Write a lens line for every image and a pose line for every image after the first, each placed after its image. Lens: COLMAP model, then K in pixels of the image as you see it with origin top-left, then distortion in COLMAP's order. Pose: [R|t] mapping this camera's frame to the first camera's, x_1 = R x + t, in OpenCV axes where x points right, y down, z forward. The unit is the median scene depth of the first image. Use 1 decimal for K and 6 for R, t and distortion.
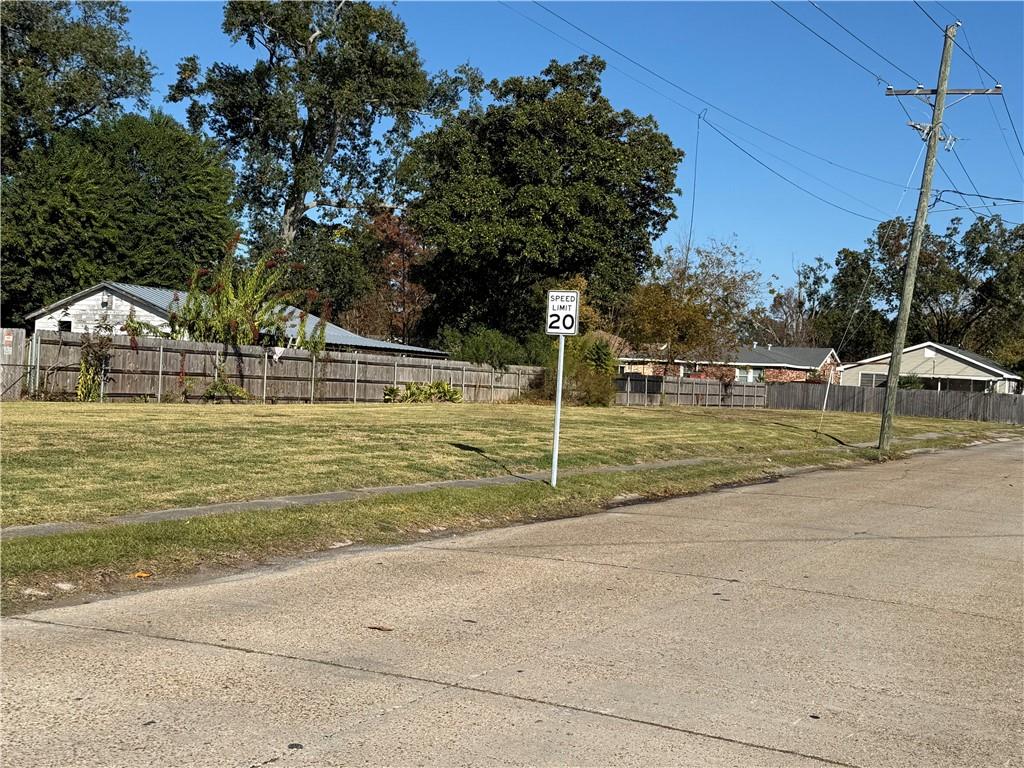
lens RADIAL K [[1254.2, 0, 512.0], [0, 1254.2, 384.0], [0, 0, 1]] dist [0.205366, -0.385860]
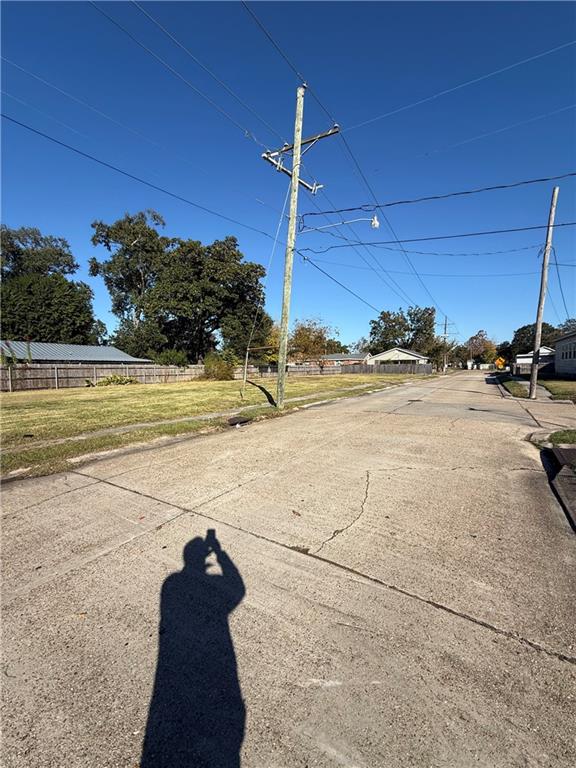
lens RADIAL K [[304.7, 0, 288.0], [0, 304.7, 384.0], [0, 0, 1]] dist [0.013586, -0.000035]
pose [[0.994096, -0.058554, -0.091353, 0.215025], [0.062658, 0.997120, 0.042718, 0.006818], [0.088589, -0.048190, 0.994902, 0.422469]]
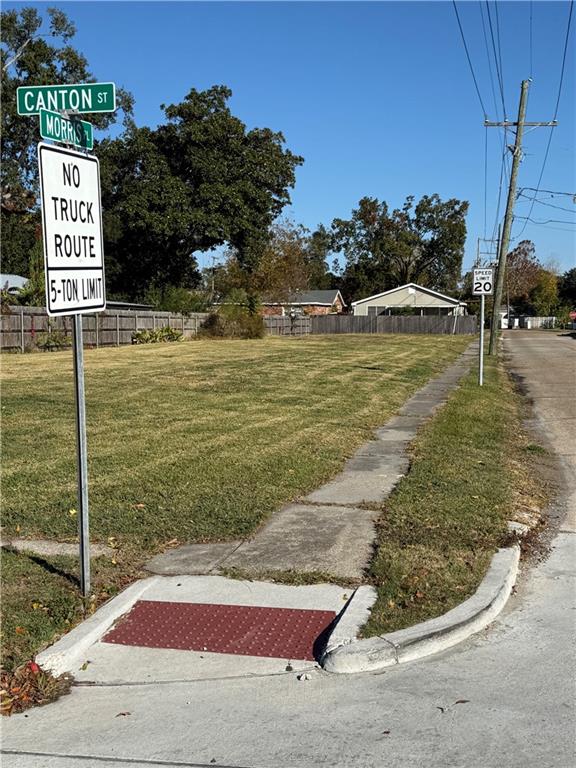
lens RADIAL K [[940.6, 0, 276.7], [0, 940.6, 386.3], [0, 0, 1]] dist [0.205366, -0.385860]
pose [[0.966087, -0.067778, 0.249163, -0.166943], [0.050098, 0.995800, 0.076634, -0.008782], [-0.253310, -0.061553, 0.965425, -0.047418]]
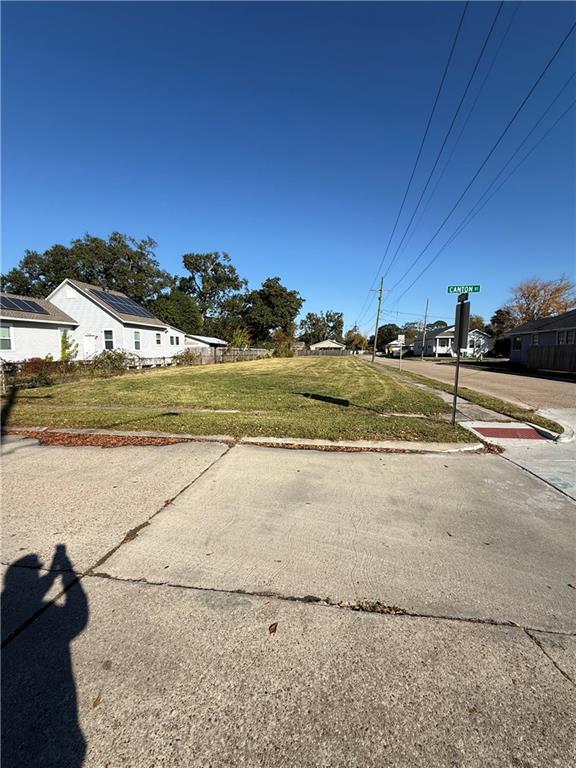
lens RADIAL K [[304.7, 0, 288.0], [0, 304.7, 384.0], [0, 0, 1]] dist [0.013586, -0.000035]
pose [[0.949830, -0.088775, 0.299903, -0.256133], [0.056376, 0.991762, 0.115024, -0.013113], [-0.307643, -0.092346, 0.947010, -0.036136]]
